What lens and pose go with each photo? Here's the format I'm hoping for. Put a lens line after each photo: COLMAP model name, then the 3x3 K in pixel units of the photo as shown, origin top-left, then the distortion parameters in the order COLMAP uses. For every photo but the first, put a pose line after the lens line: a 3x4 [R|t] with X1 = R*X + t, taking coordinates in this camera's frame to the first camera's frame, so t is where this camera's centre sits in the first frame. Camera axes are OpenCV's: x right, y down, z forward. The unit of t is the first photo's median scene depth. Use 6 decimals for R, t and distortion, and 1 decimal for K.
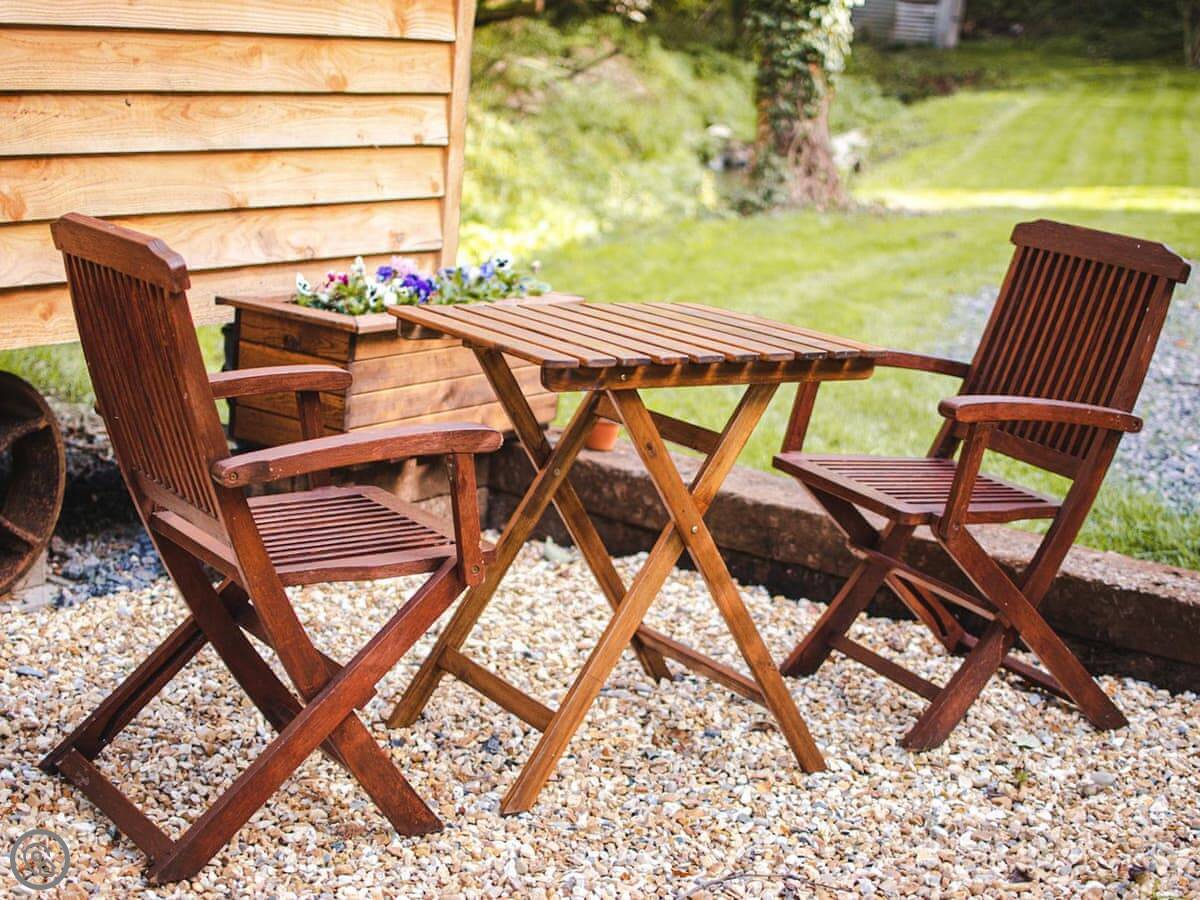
lens RADIAL K [[2011.2, 0, 604.6], [0, 2011.2, 456.9], [0, 0, 1]] dist [-0.088074, 0.000000]
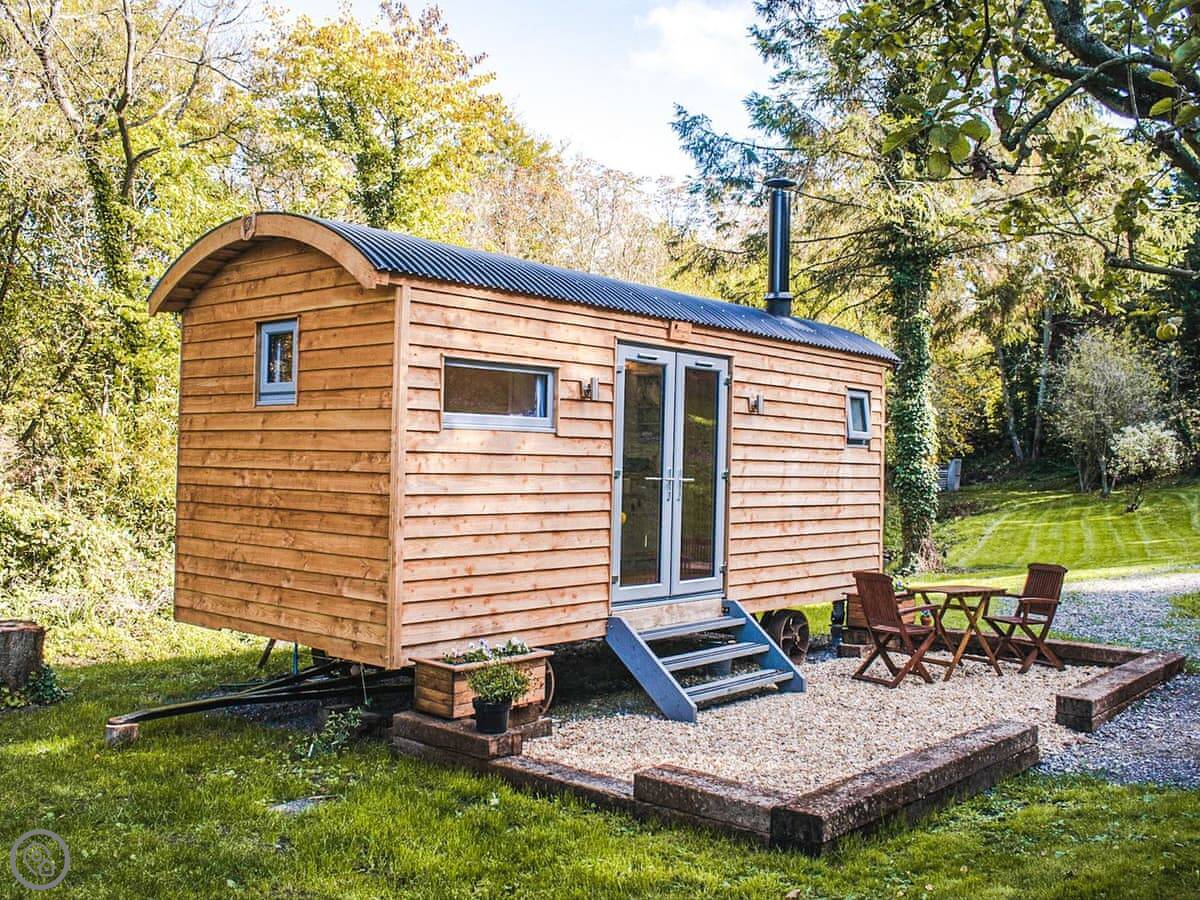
lens RADIAL K [[1181.5, 0, 601.6], [0, 1181.5, 450.7], [0, 0, 1]] dist [-0.115504, 0.000000]
pose [[0.991337, -0.063779, -0.114822, -0.378018], [0.034322, 0.969606, -0.242251, 0.206497], [0.126783, 0.236211, 0.963395, -1.490789]]
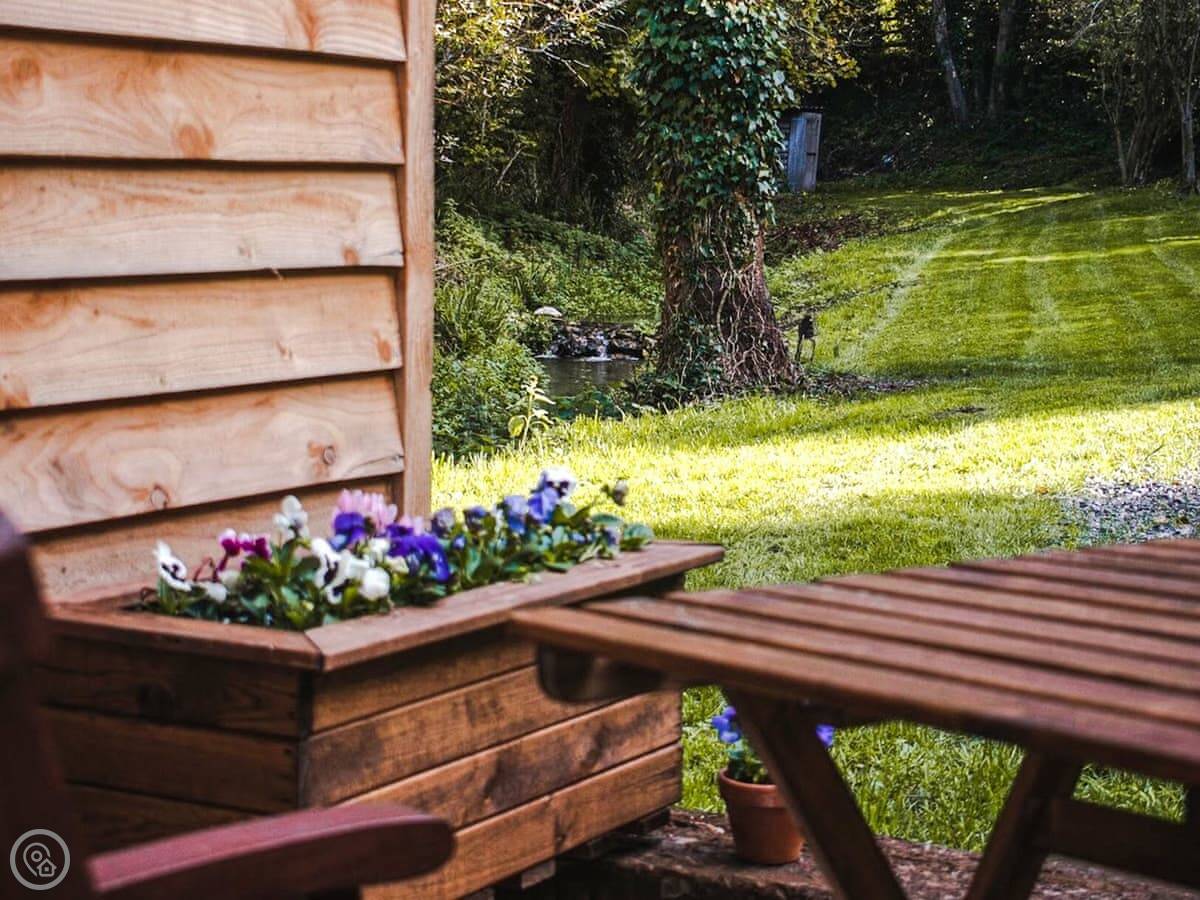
lens RADIAL K [[2497.7, 0, 596.2], [0, 2497.7, 443.8], [0, 0, 1]] dist [-0.032314, 0.000000]
pose [[0.992937, -0.075817, 0.091258, -0.099898], [0.085712, 0.990239, -0.109909, -0.041820], [-0.082035, 0.116954, 0.989743, 0.417080]]
